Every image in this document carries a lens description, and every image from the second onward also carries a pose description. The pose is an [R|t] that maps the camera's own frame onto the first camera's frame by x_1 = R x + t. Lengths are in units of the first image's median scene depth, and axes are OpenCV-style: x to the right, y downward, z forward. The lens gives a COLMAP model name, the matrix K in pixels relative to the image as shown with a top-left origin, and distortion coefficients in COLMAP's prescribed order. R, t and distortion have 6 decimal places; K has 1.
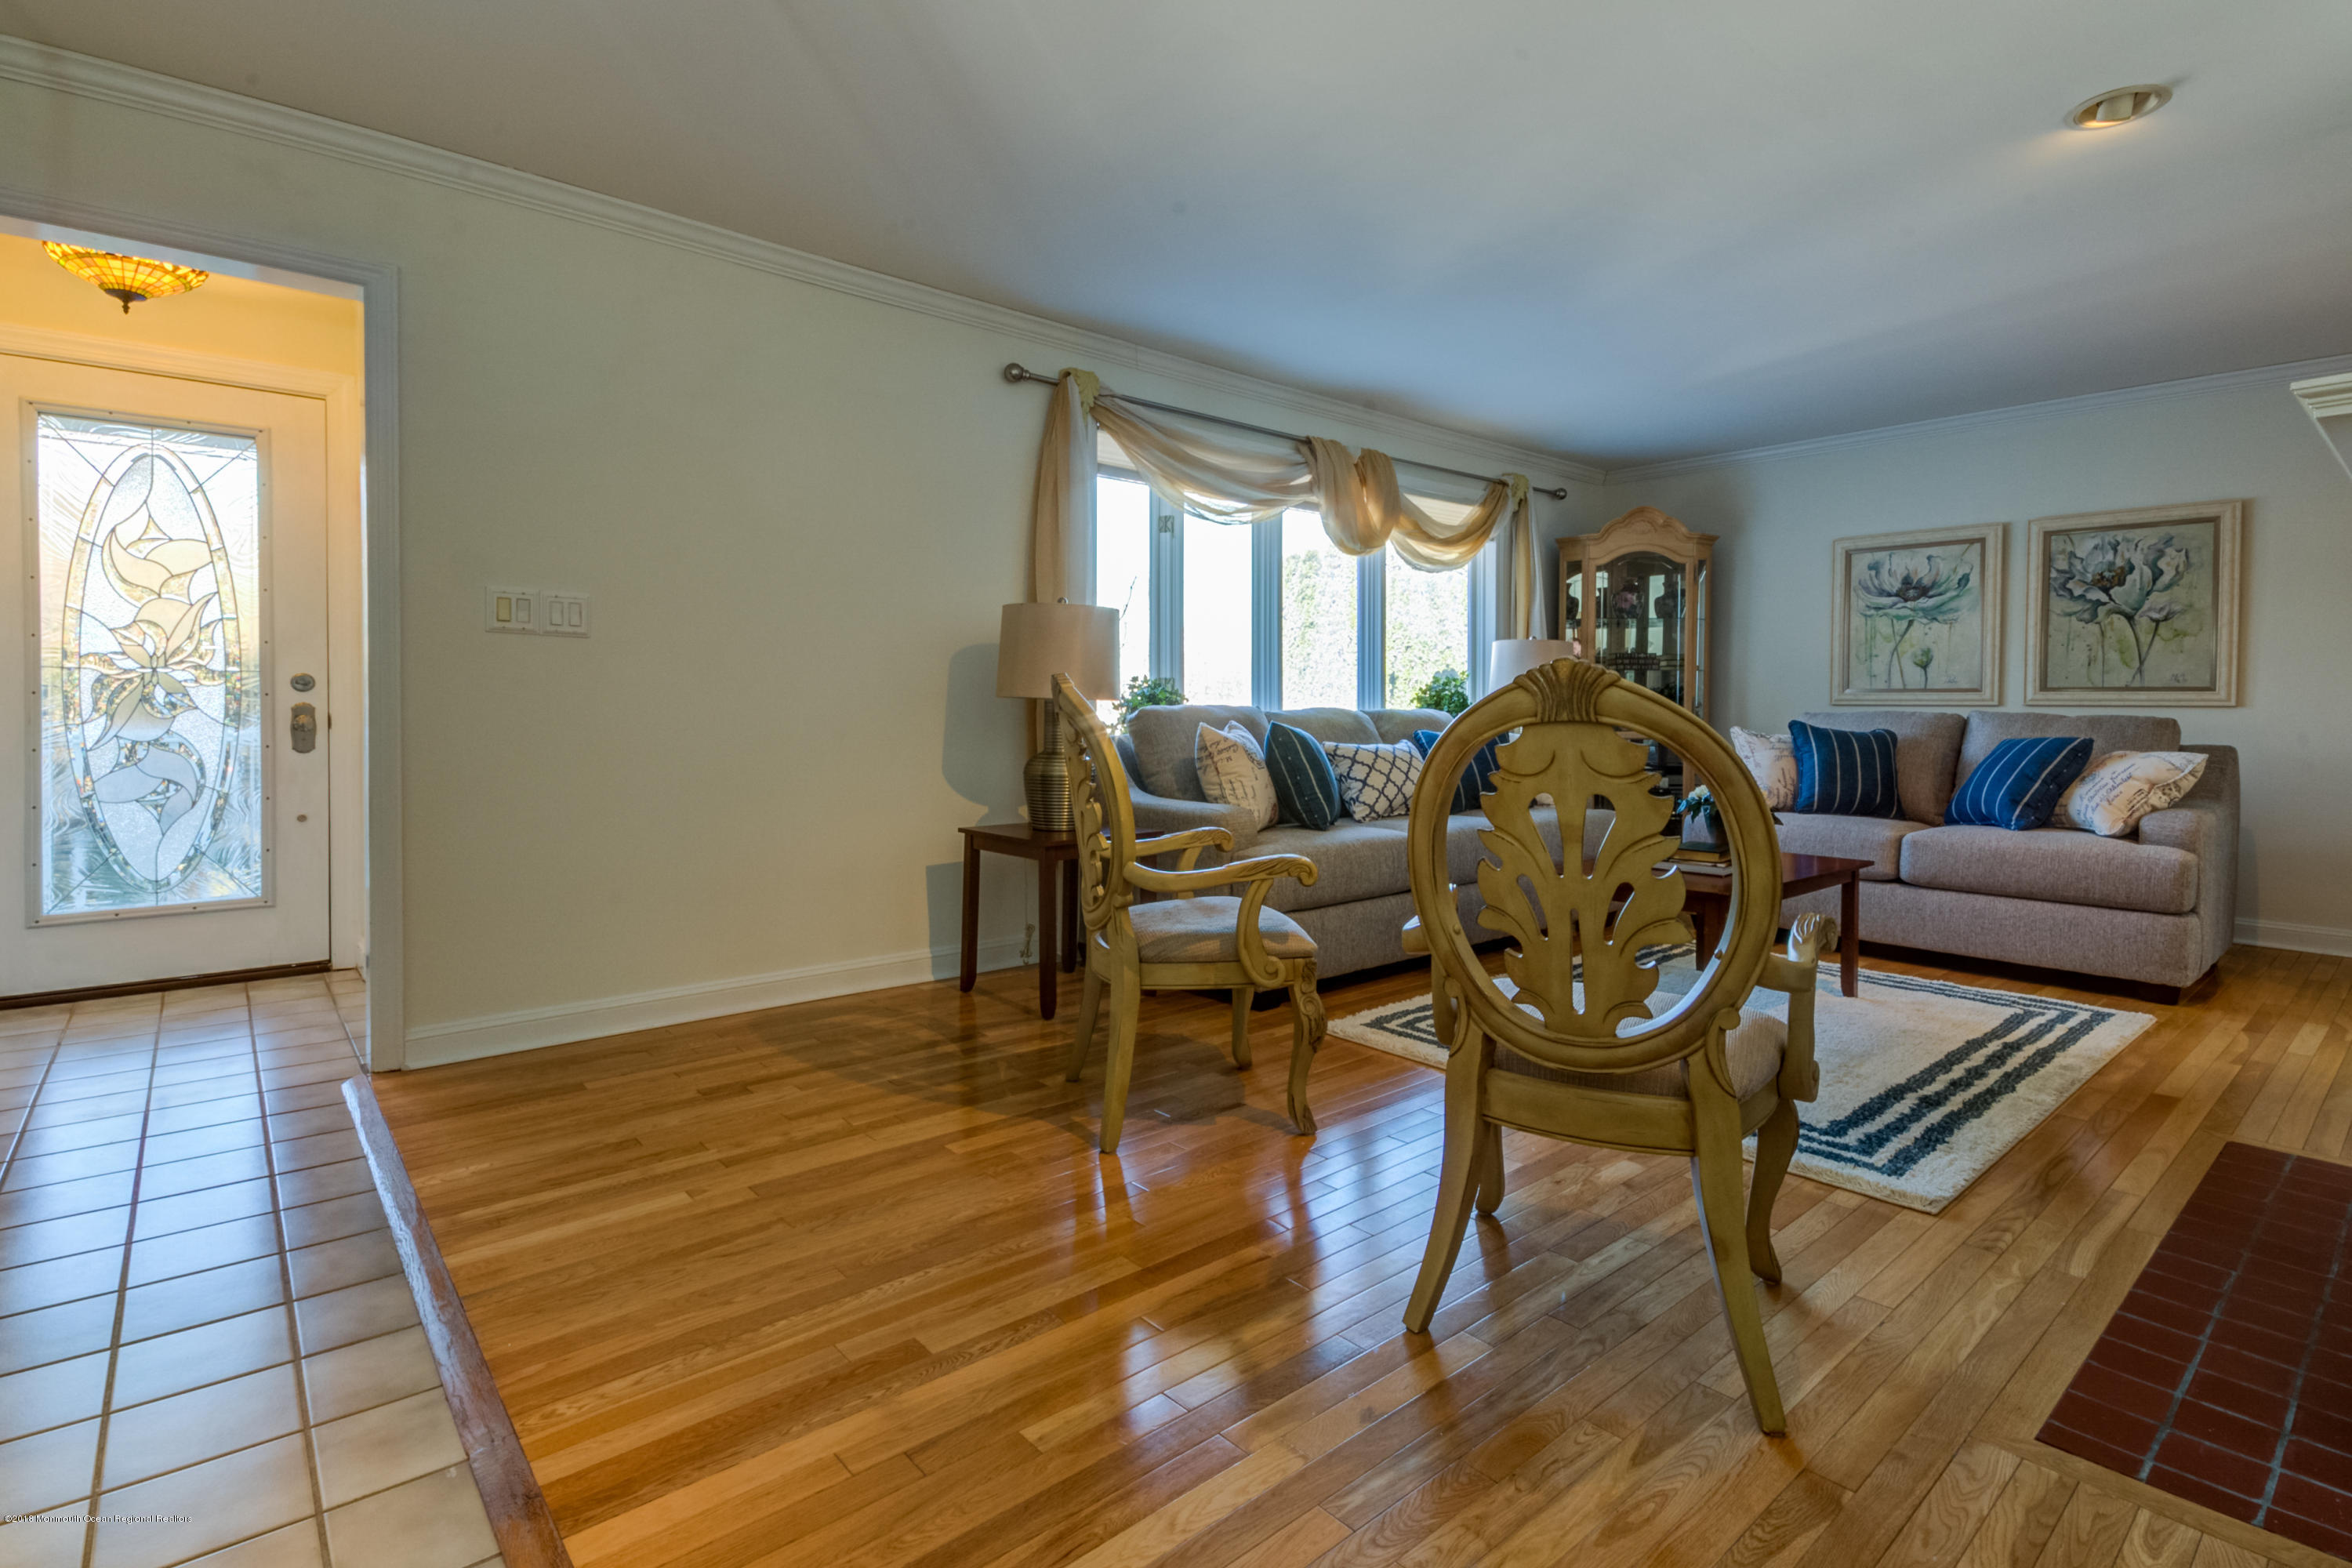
lens RADIAL K [[1112.8, 0, 1173.5], [0, 1112.8, 724.3], [0, 0, 1]] dist [0.000516, 0.000113]
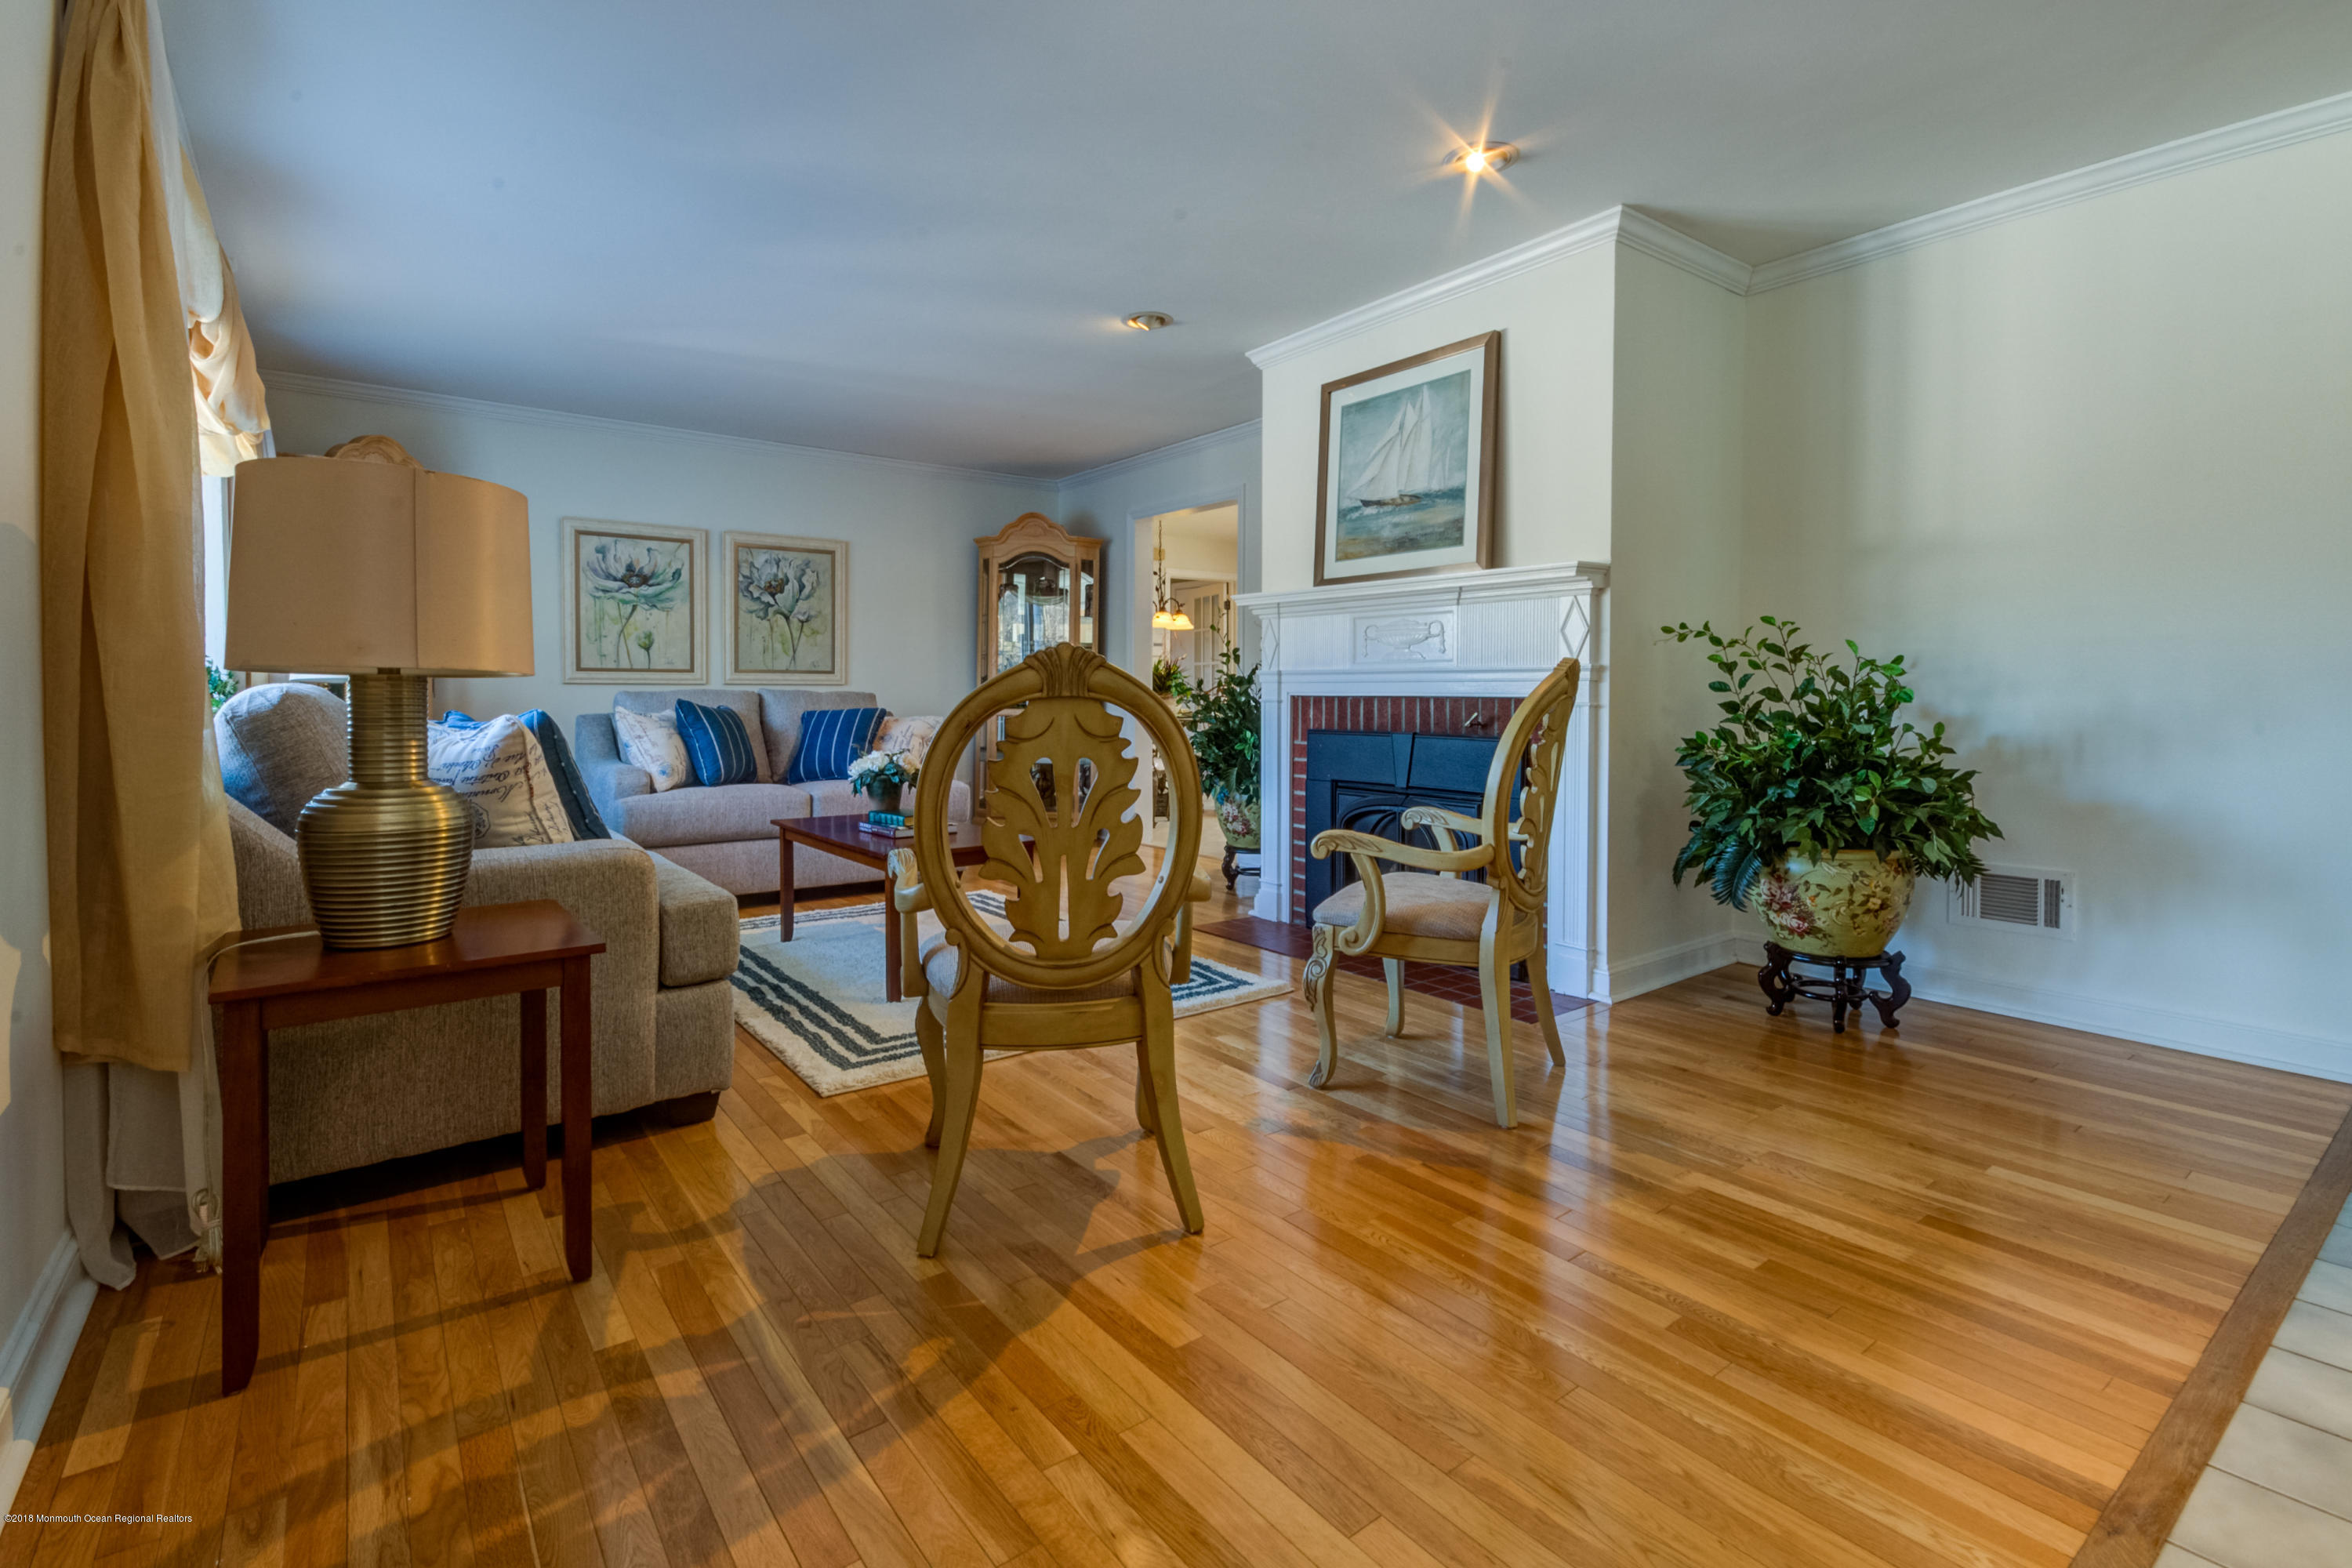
lens RADIAL K [[1099.4, 0, 1167.9], [0, 1099.4, 700.4], [0, 0, 1]] dist [0.002053, -0.000102]
pose [[0.062688, -0.015027, 0.997920, -0.388580], [0.015075, 0.999787, 0.014108, -0.008543], [-0.997919, 0.014160, 0.062901, 0.433414]]
